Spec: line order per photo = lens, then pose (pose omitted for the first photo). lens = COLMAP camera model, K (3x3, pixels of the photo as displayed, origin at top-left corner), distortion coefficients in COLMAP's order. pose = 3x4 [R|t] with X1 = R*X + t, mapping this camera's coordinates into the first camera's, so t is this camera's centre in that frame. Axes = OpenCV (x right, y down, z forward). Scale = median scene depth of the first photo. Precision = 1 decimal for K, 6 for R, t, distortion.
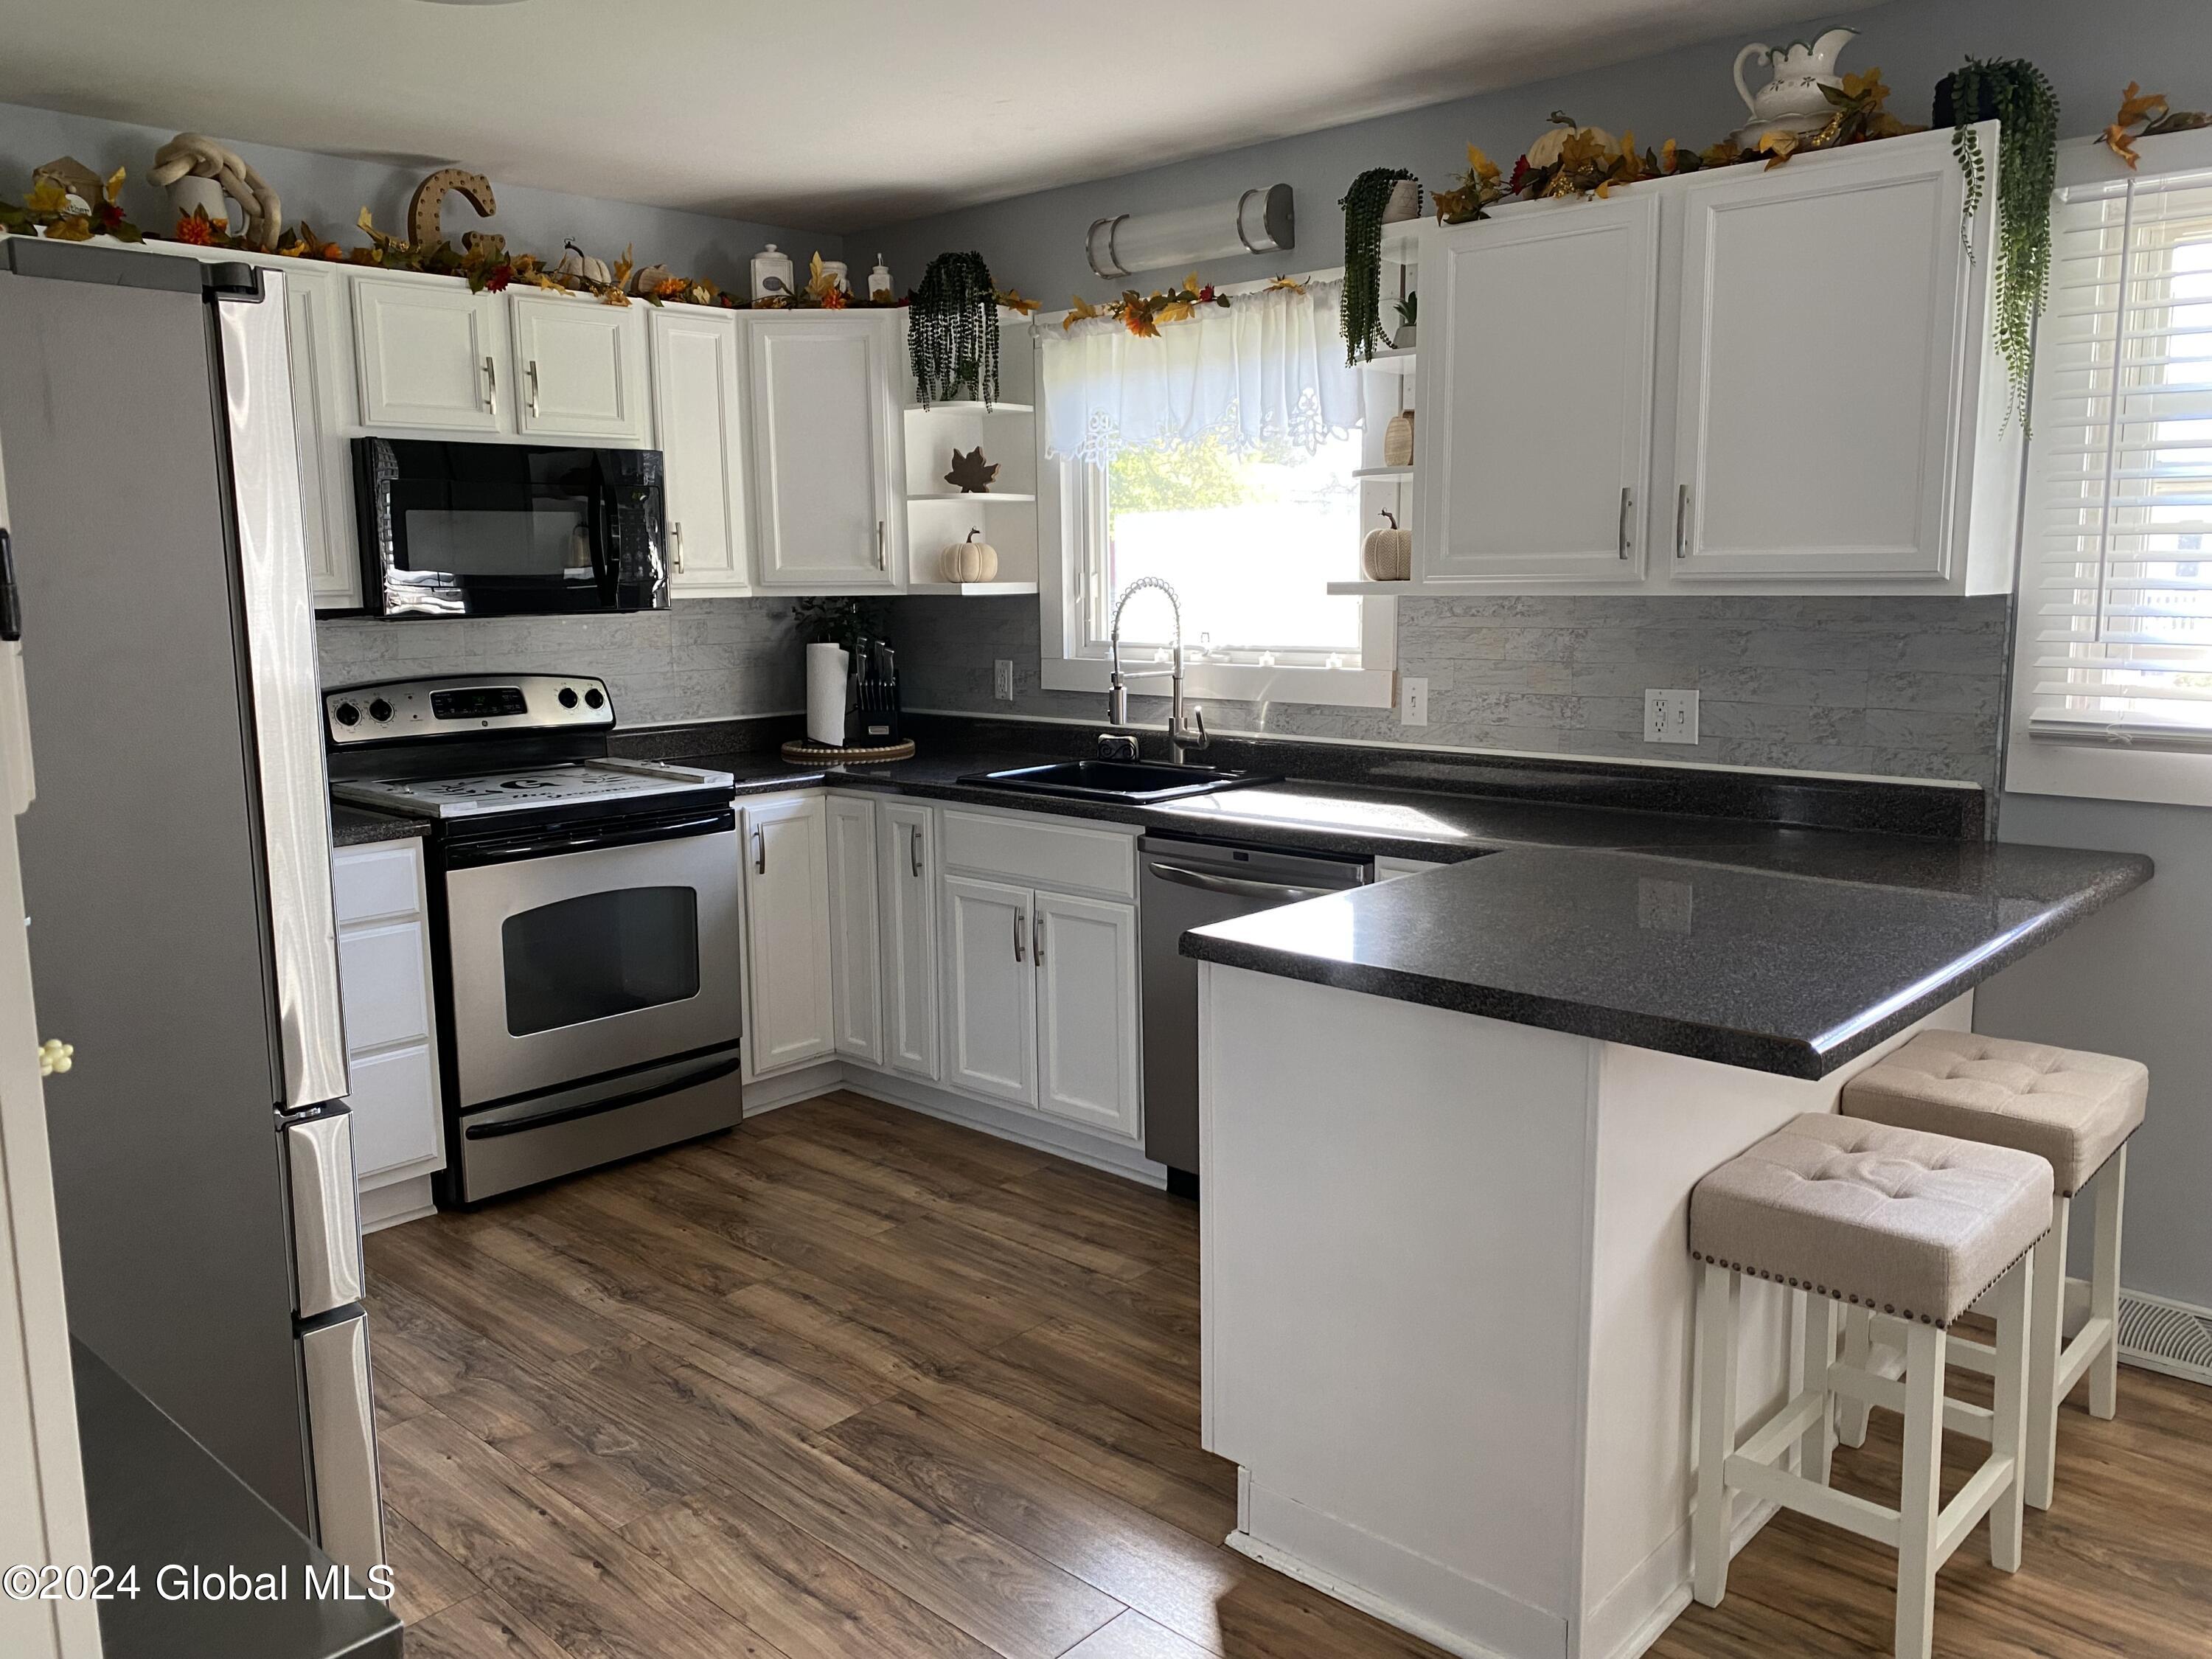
lens RADIAL K [[1664.8, 0, 1110.4], [0, 1664.8, 820.8], [0, 0, 1]] dist [0.009247, -0.001898]
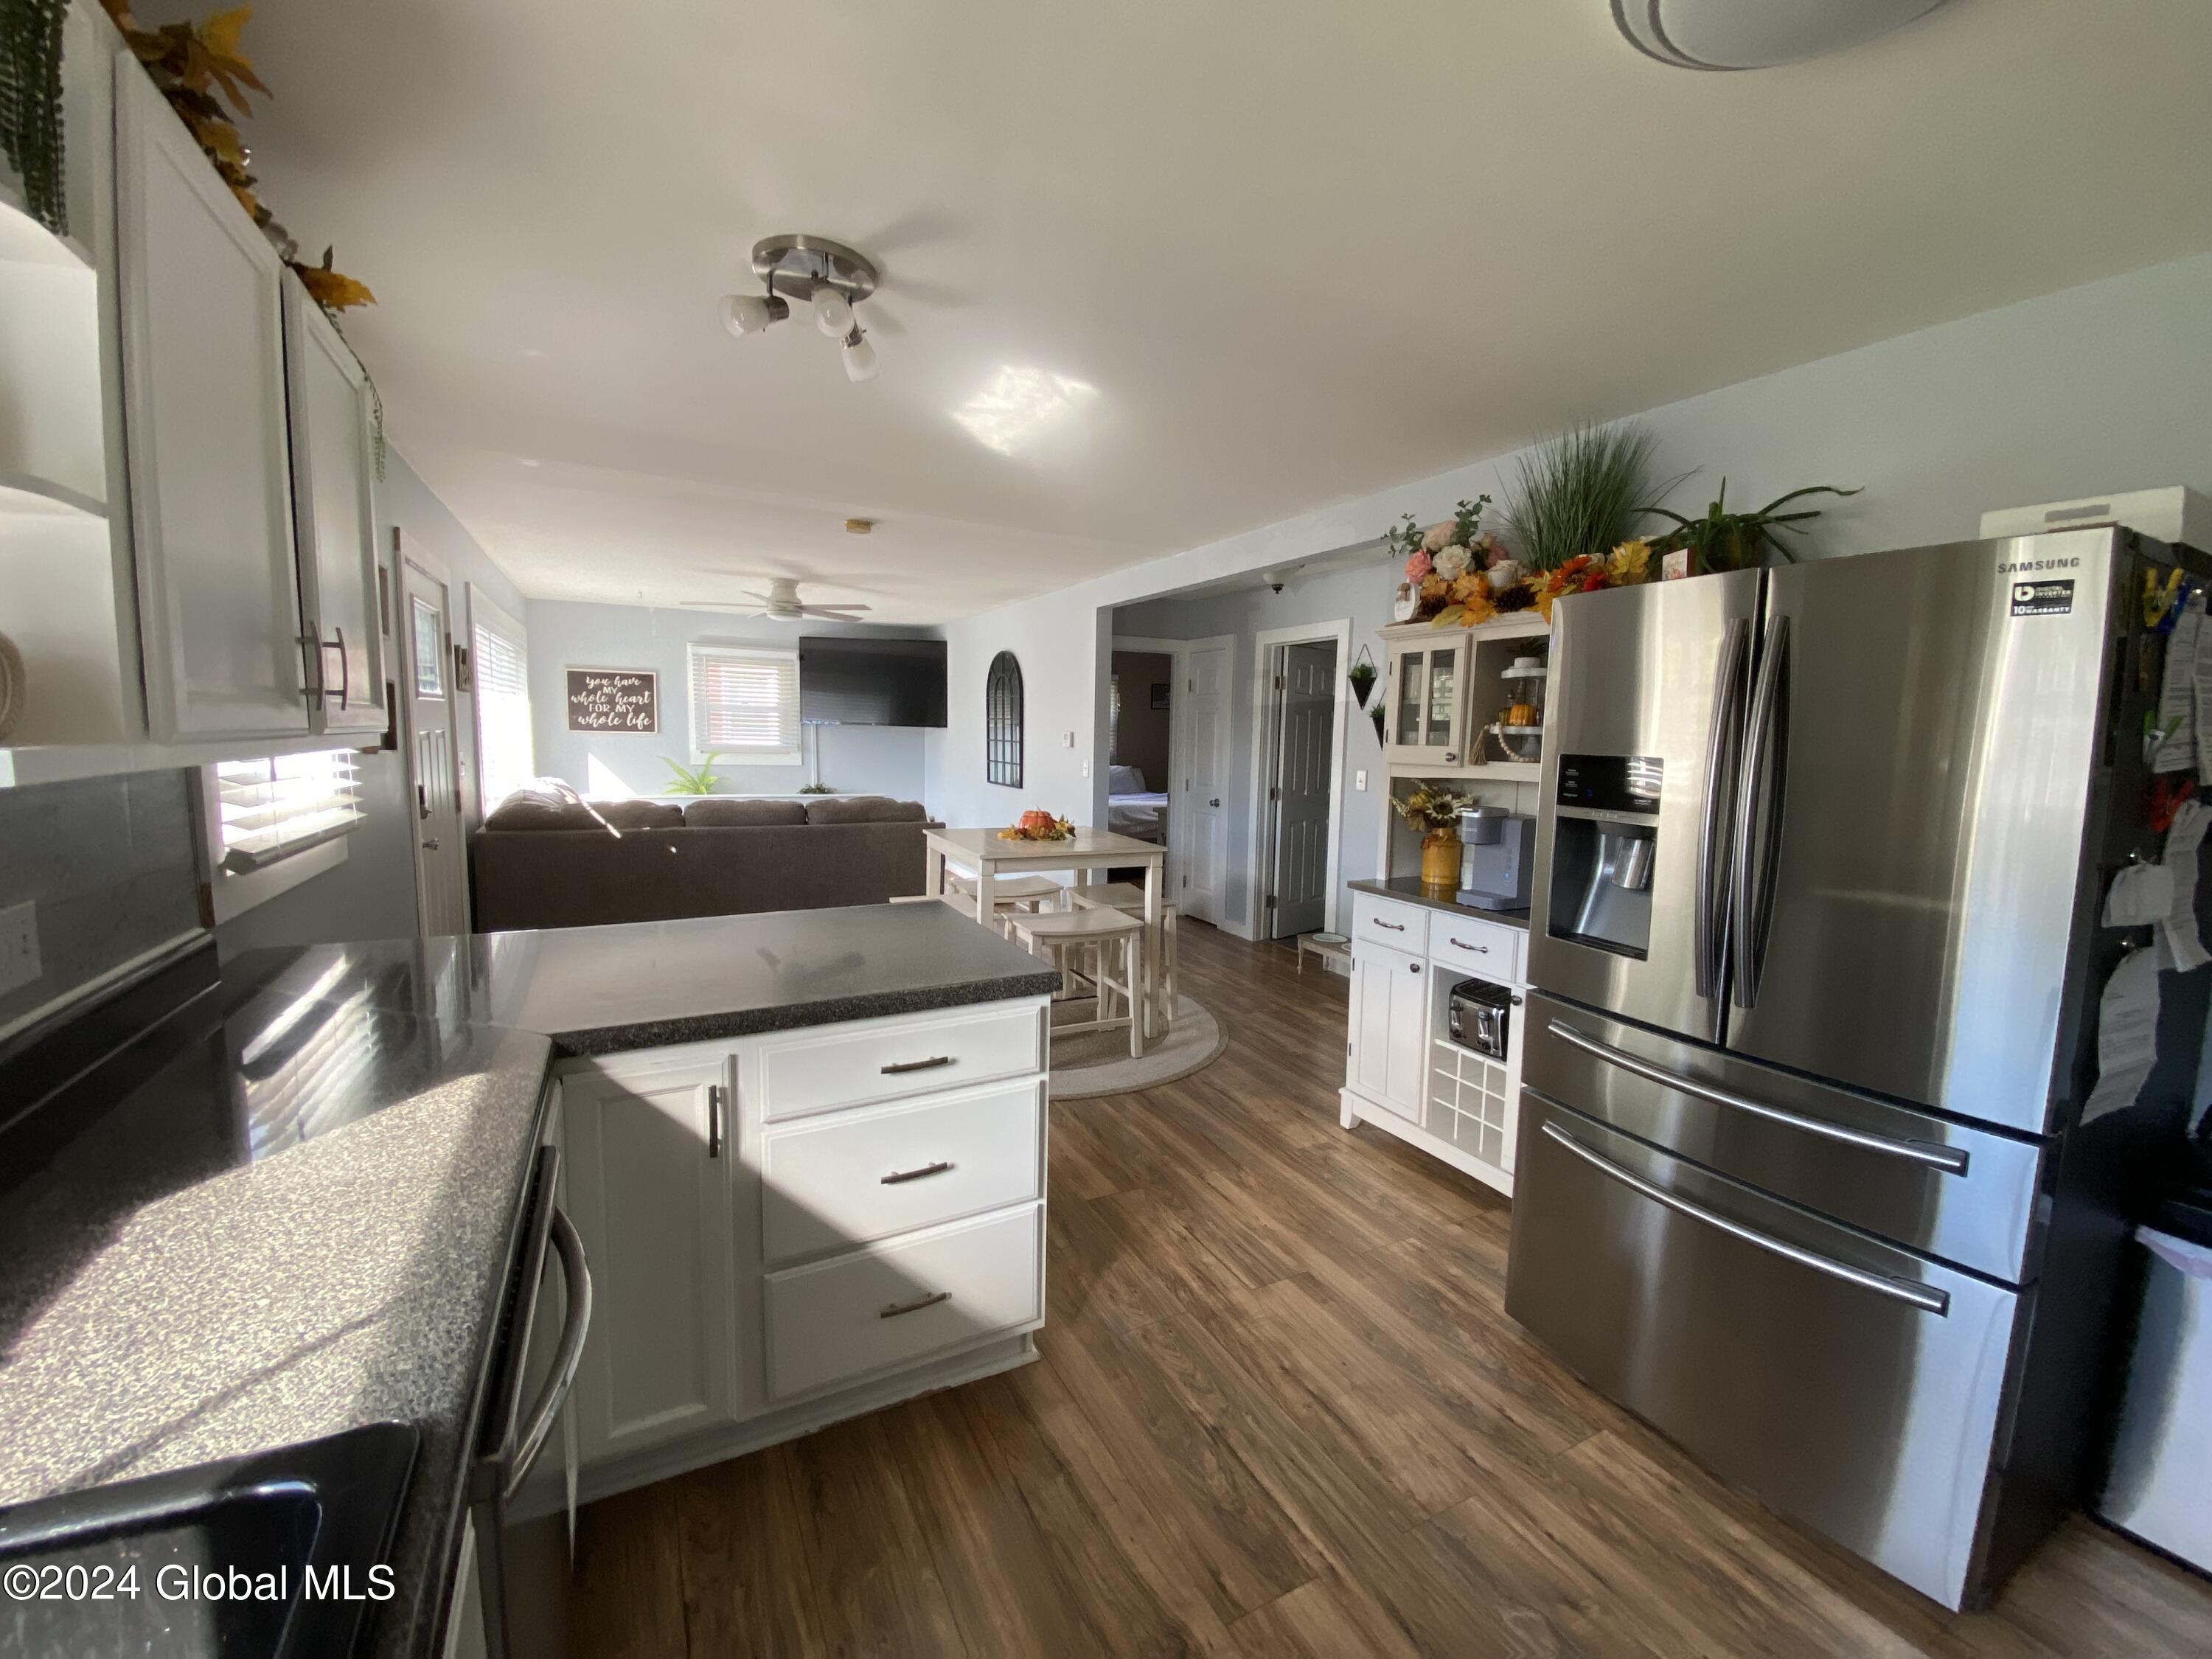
lens RADIAL K [[889.9, 0, 1112.1], [0, 889.9, 818.7], [0, 0, 1]] dist [0.022727, -0.019606]
pose [[-0.942121, -0.037920, 0.333122, -0.180104], [0.043849, 0.971113, 0.234557, -0.173851], [-0.332393, 0.235588, -0.913243, 1.166100]]
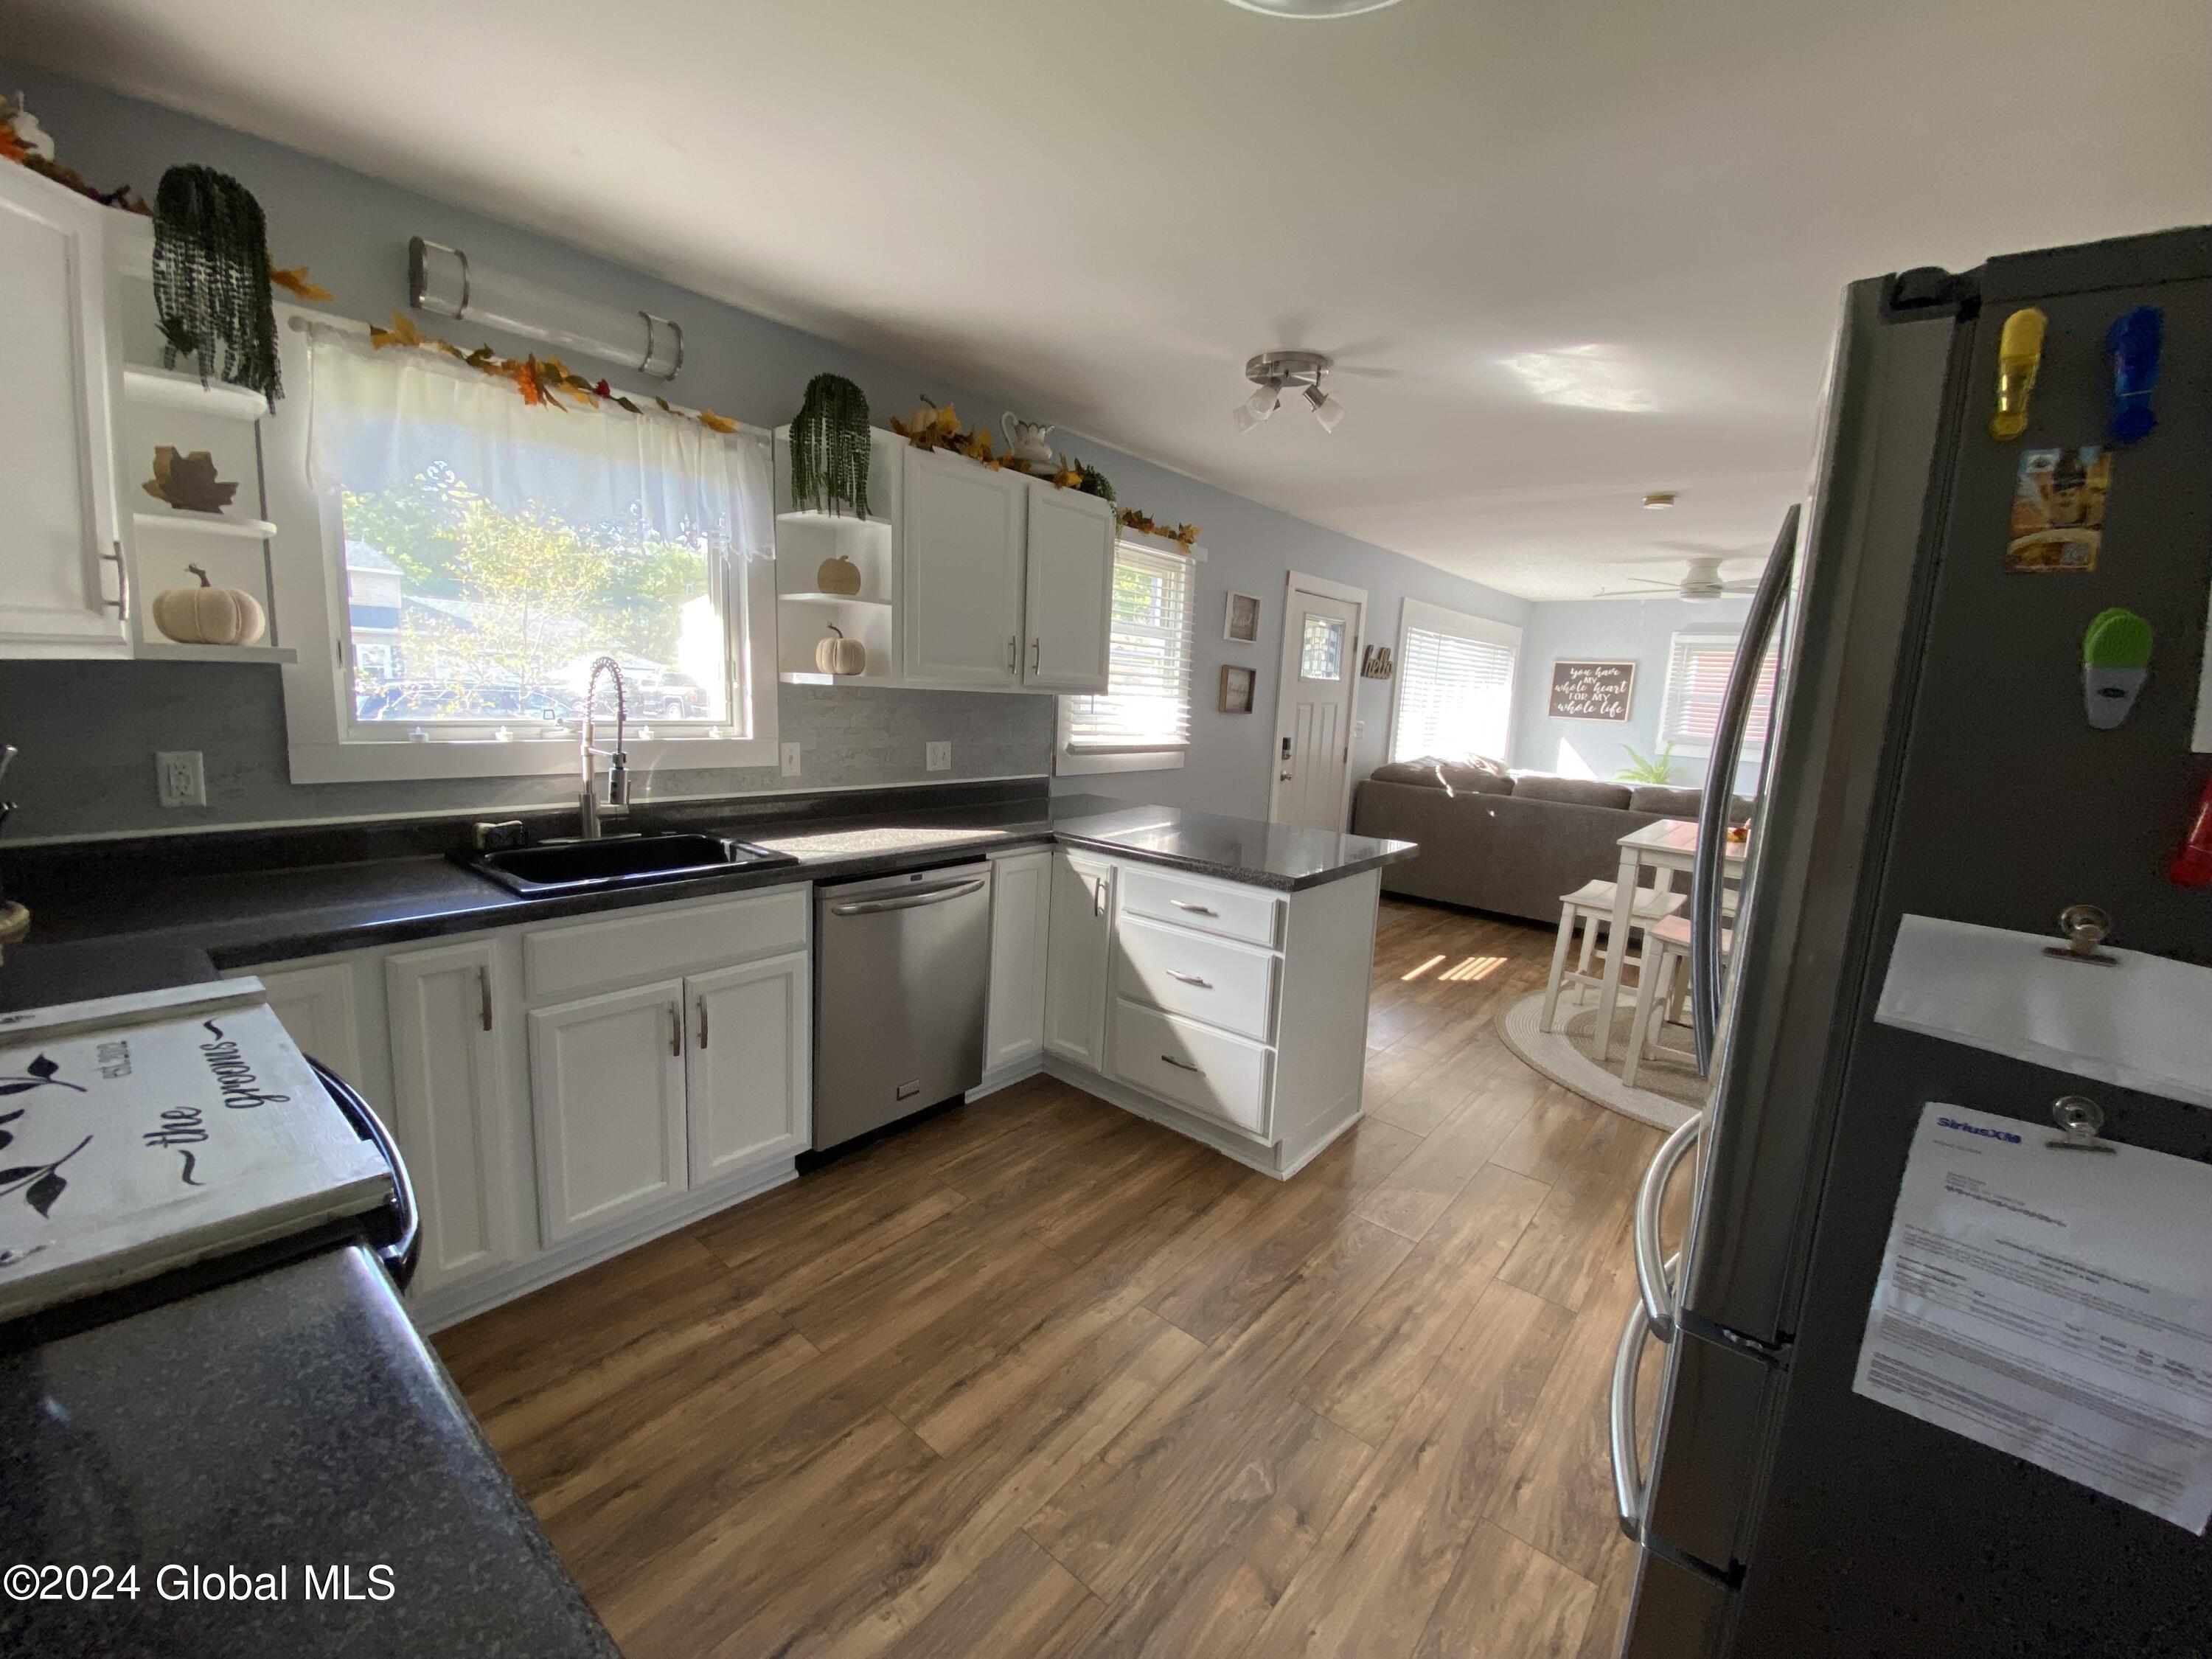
lens RADIAL K [[889.9, 0, 1112.1], [0, 889.9, 818.7], [0, 0, 1]] dist [0.022727, -0.019606]
pose [[-0.047198, -0.134713, 0.989760, -0.653389], [0.101643, 0.985073, 0.138922, -0.112383], [-0.993701, 0.107159, -0.032801, 0.860244]]
